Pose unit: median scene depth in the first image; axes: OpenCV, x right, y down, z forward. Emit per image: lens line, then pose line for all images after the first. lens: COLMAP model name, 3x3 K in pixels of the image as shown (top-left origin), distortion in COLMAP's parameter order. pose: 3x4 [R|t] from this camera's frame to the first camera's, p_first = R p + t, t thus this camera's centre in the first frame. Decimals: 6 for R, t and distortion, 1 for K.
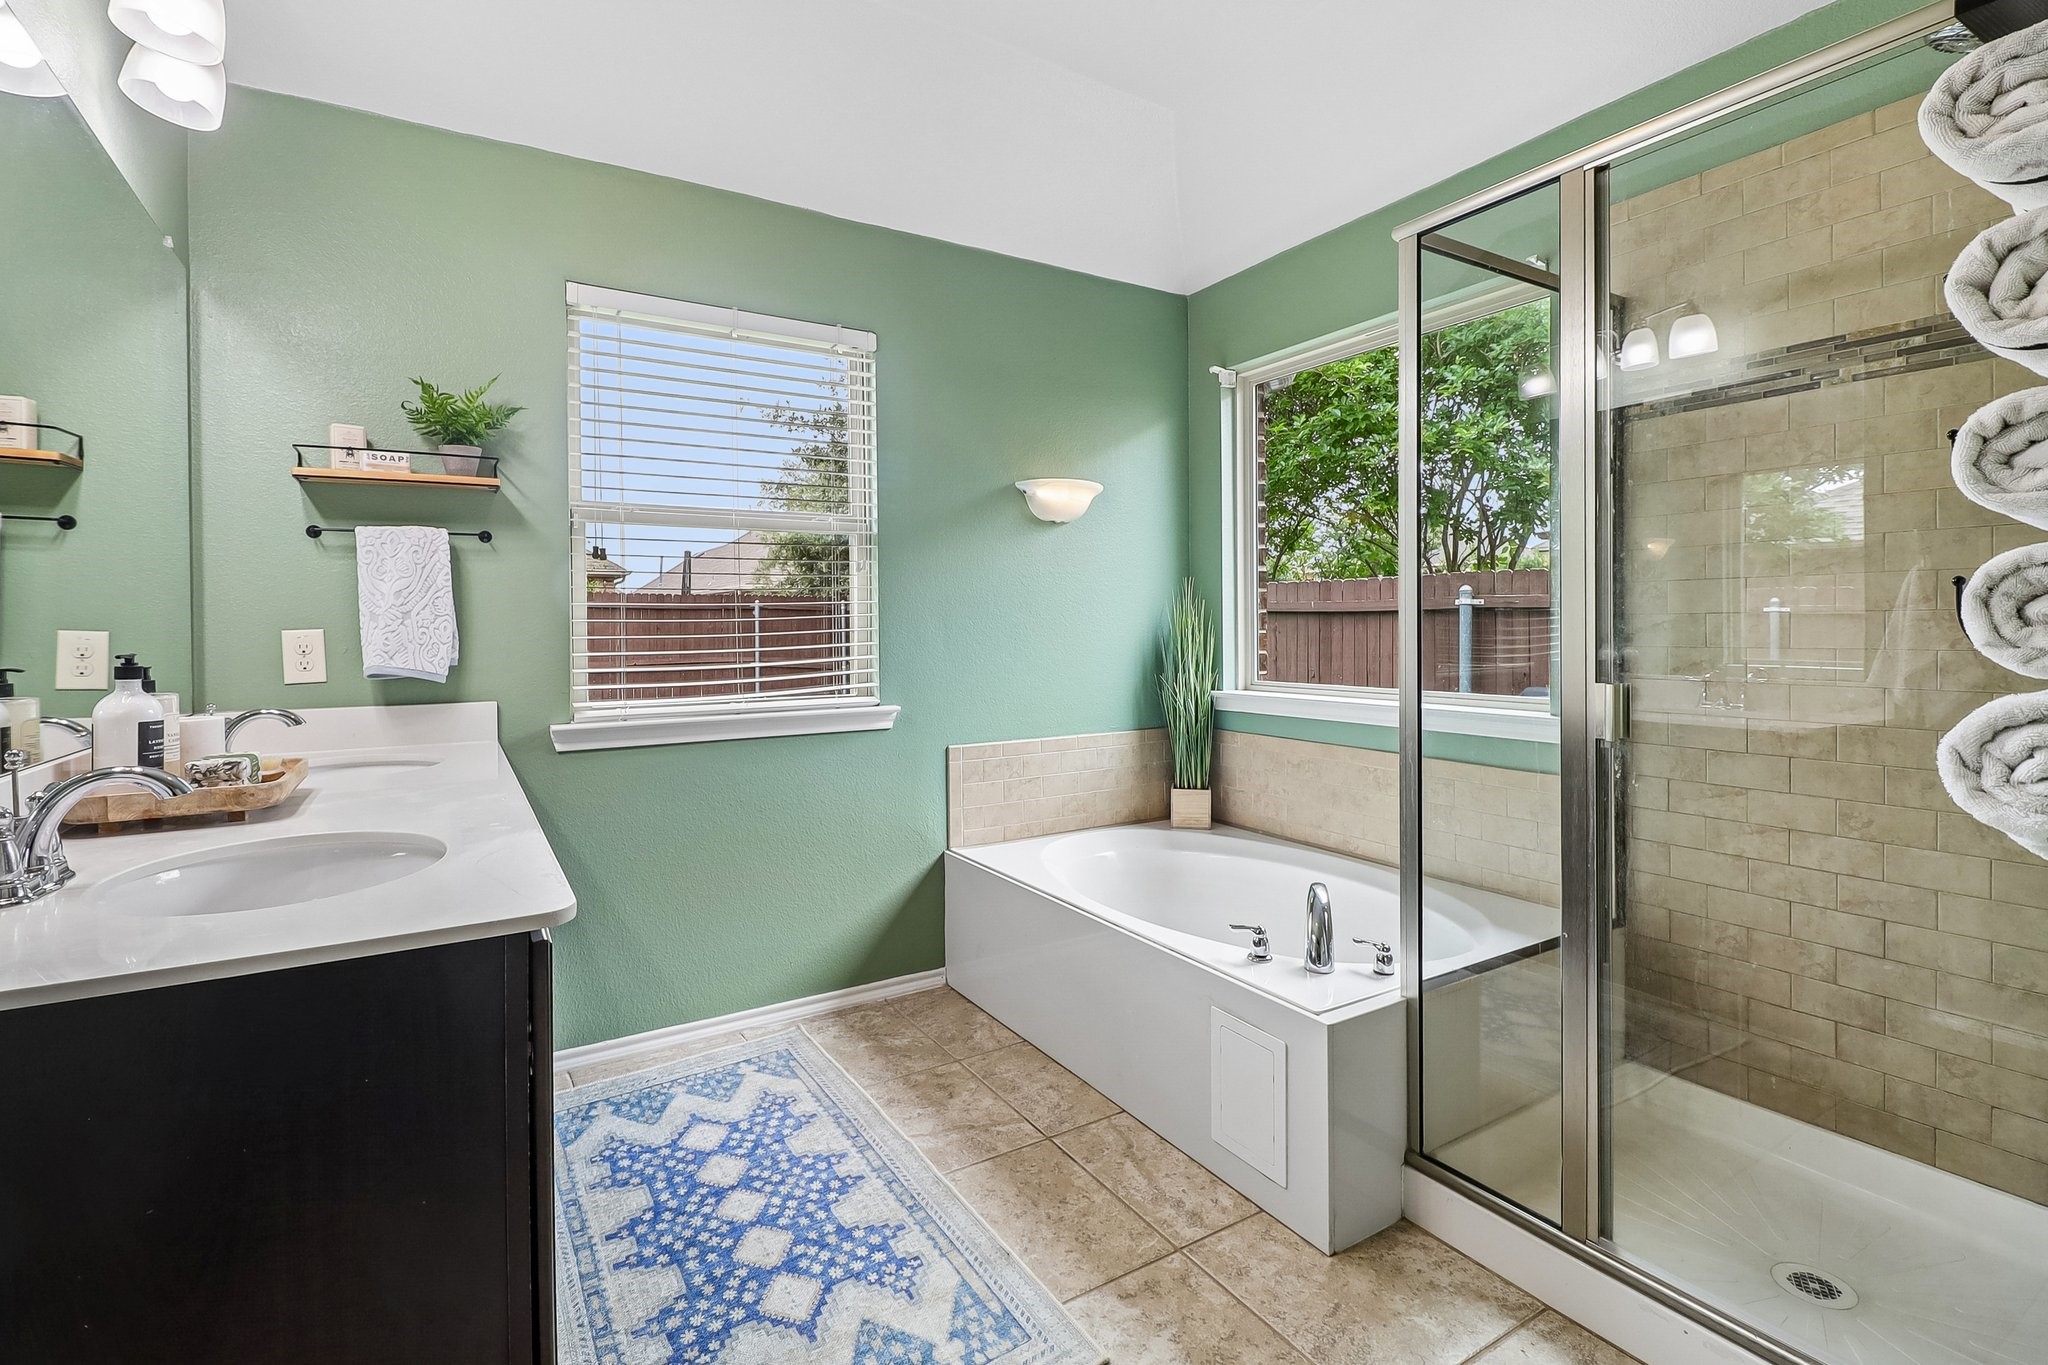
lens RADIAL K [[939.0, 0, 1008.8], [0, 939.0, 633.8], [0, 0, 1]] dist [0.001808, 0.000410]
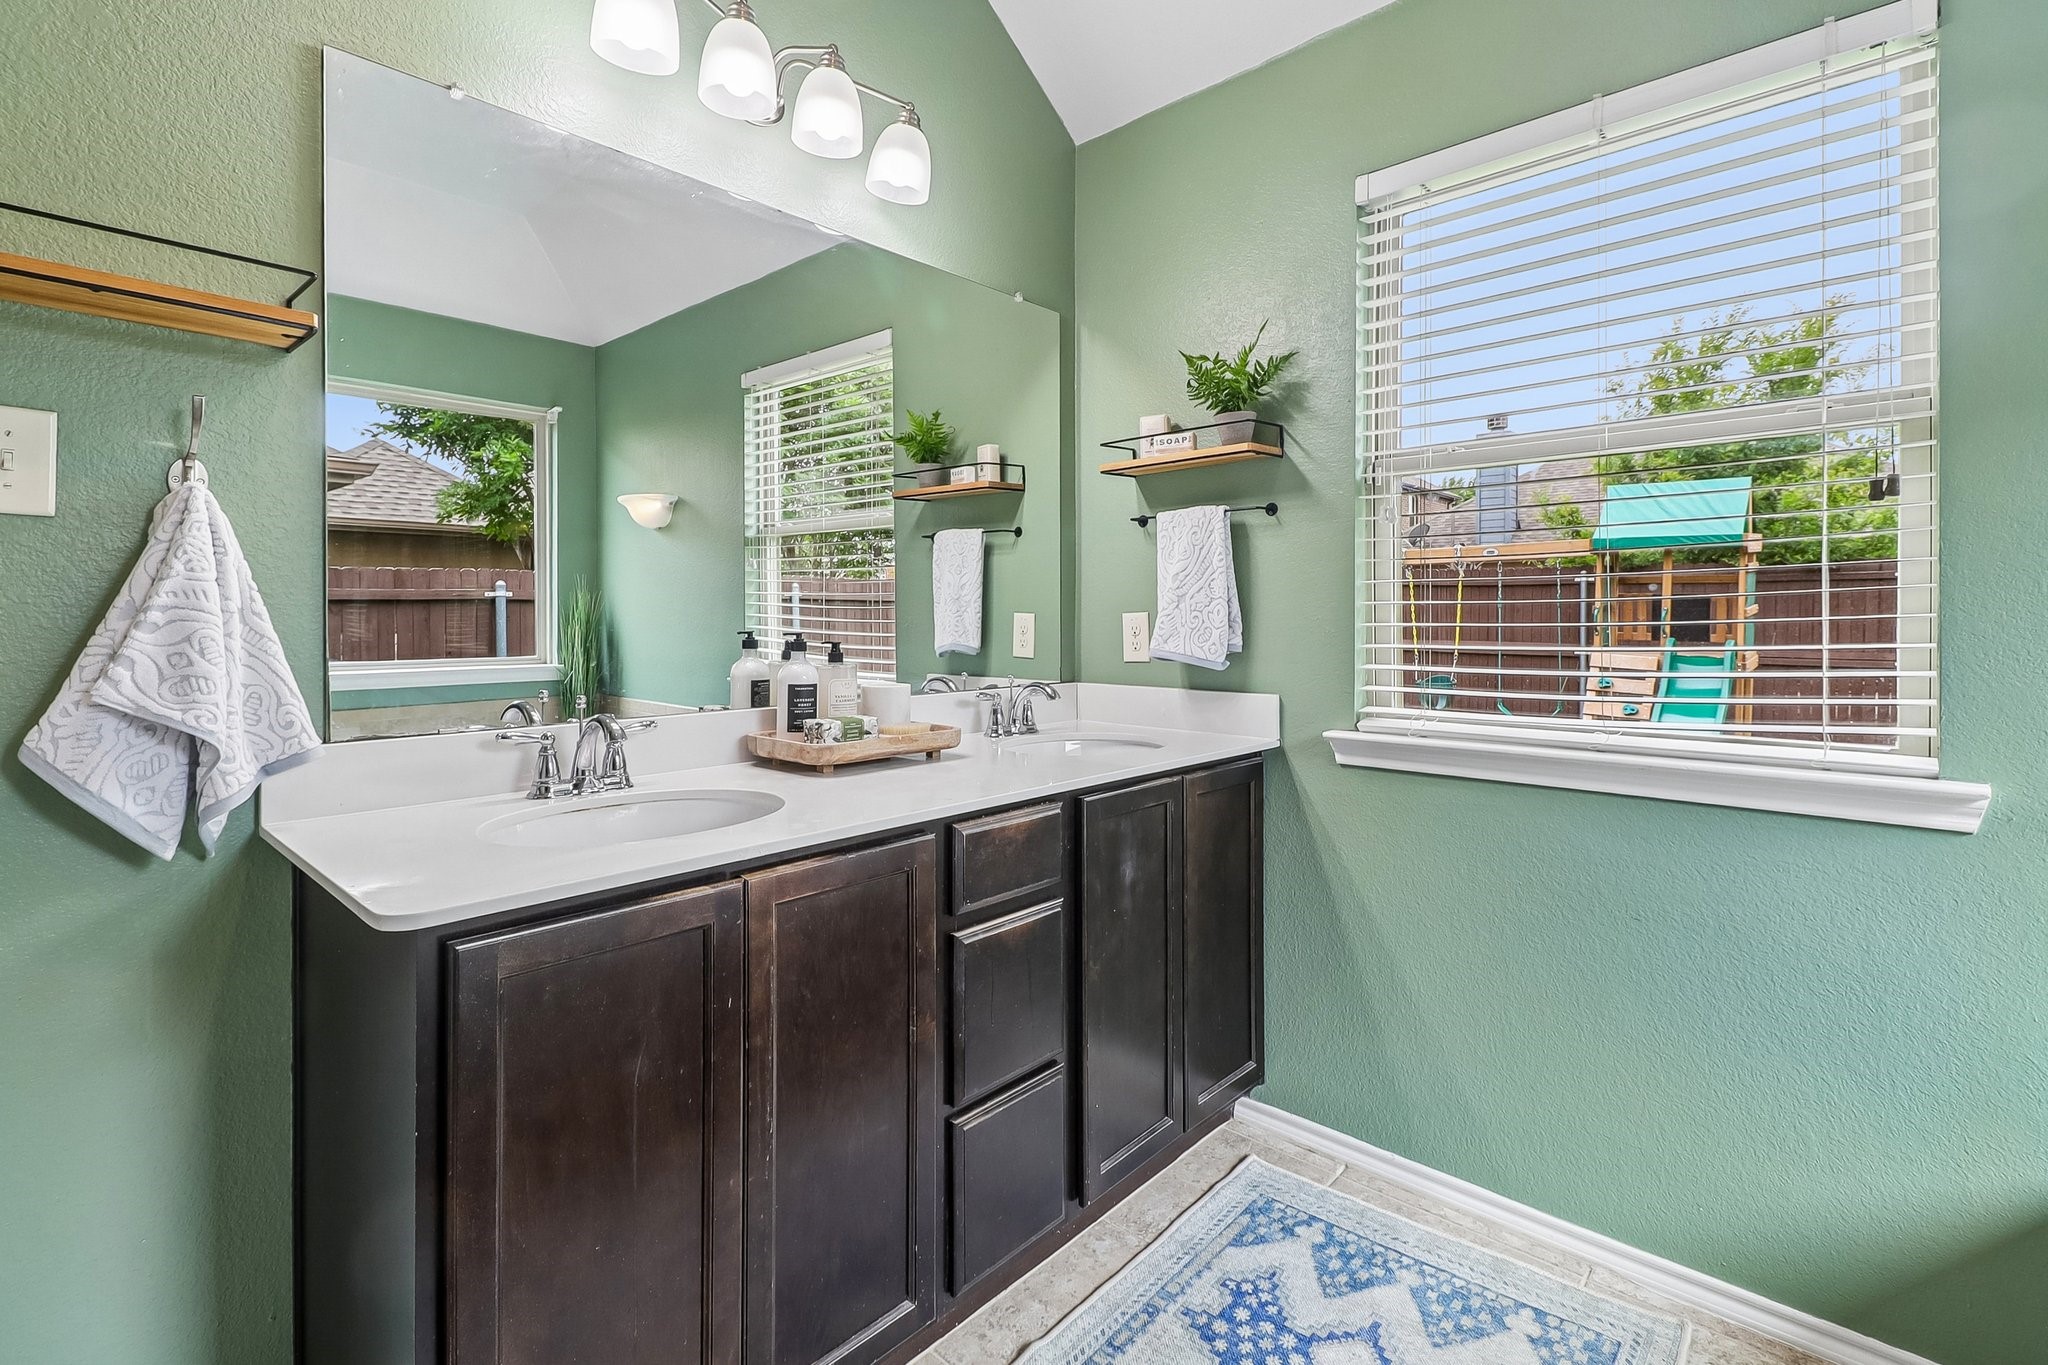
lens RADIAL K [[939.0, 0, 1003.4], [0, 939.0, 618.0], [0, 0, 1]] dist [0.001808, 0.000410]
pose [[0.273799, 0.008309, -0.961751, 0.237079], [-0.007740, 0.999949, 0.006435, -0.004228], [0.961756, 0.005682, 0.273849, 0.535937]]
